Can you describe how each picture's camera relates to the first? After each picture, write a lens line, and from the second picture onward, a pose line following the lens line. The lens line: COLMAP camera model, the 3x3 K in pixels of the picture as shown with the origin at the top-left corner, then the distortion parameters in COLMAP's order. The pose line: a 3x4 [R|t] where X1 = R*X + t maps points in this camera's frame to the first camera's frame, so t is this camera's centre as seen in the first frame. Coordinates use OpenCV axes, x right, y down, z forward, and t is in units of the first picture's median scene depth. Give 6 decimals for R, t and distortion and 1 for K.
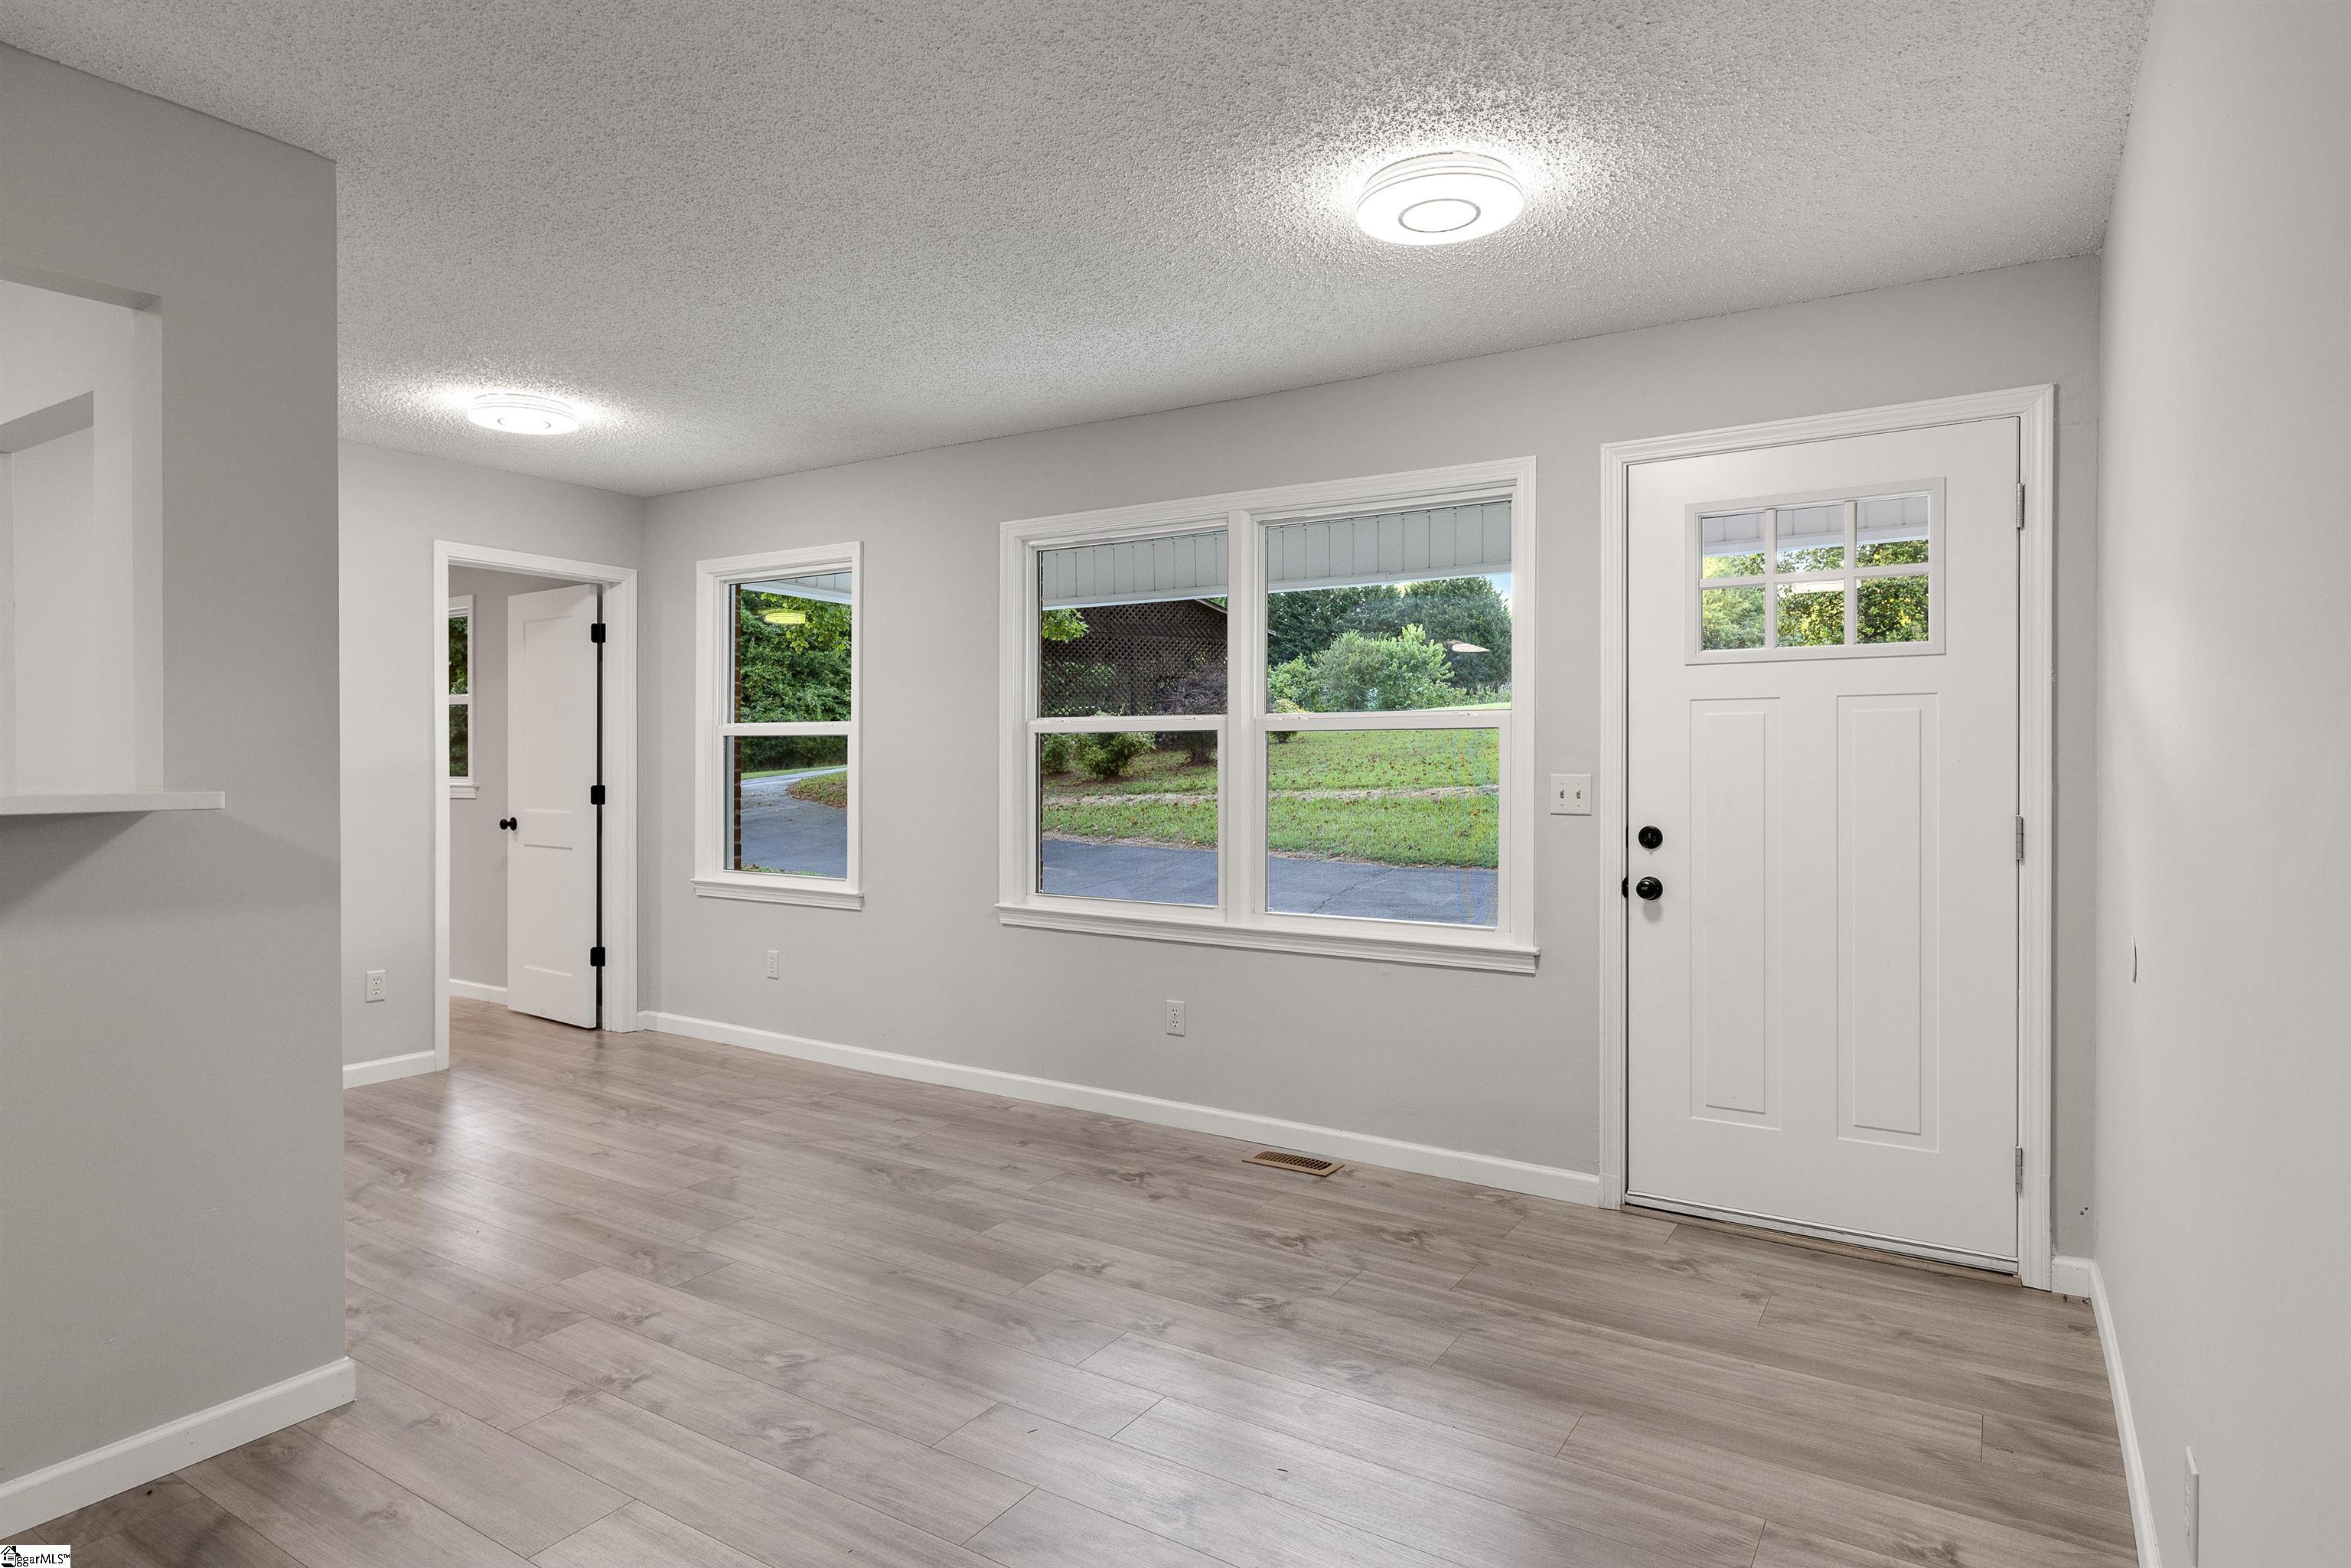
lens RADIAL K [[1289.6, 0, 1177.8], [0, 1289.6, 773.4], [0, 0, 1]] dist [0.002940, 0.000430]
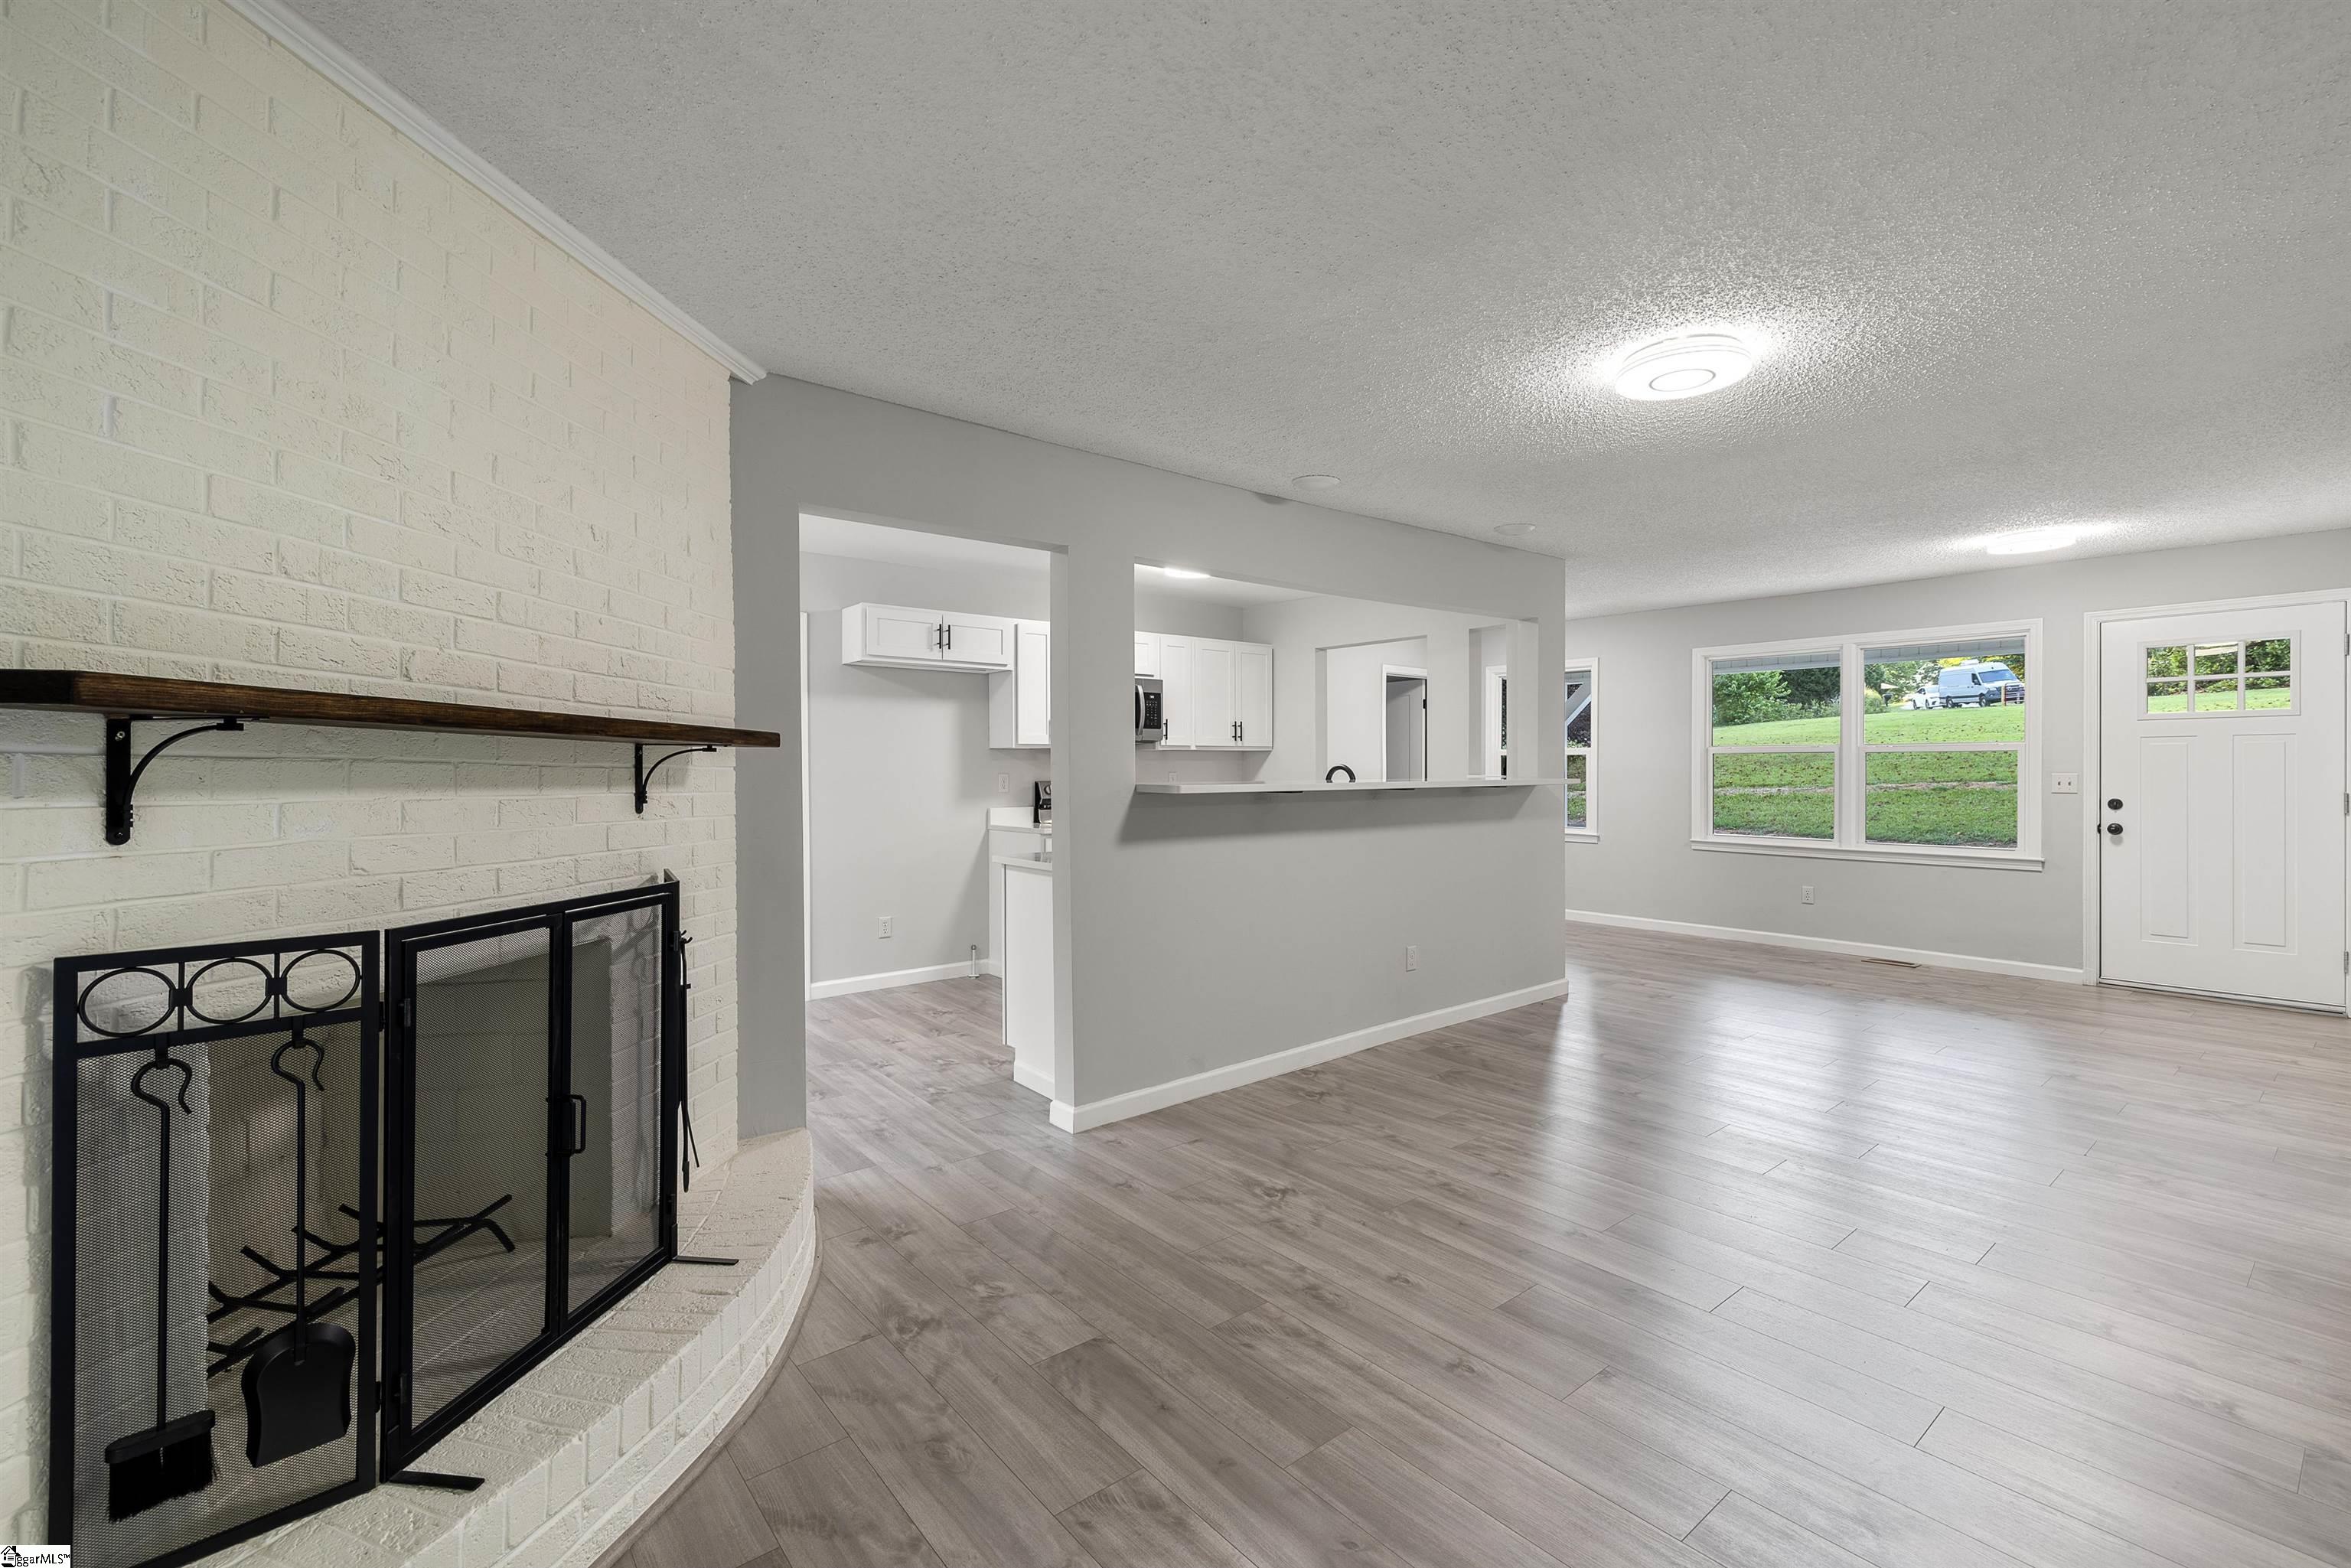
lens RADIAL K [[1022.4, 0, 1187.0], [0, 1022.4, 780.8], [0, 0, 1]] dist [0.012059, 0.000411]
pose [[0.954402, -0.000461, -0.298526, -0.534722], [0.001343, 0.999995, 0.002751, 0.006056], [0.298523, -0.003027, 0.954398, -0.974772]]
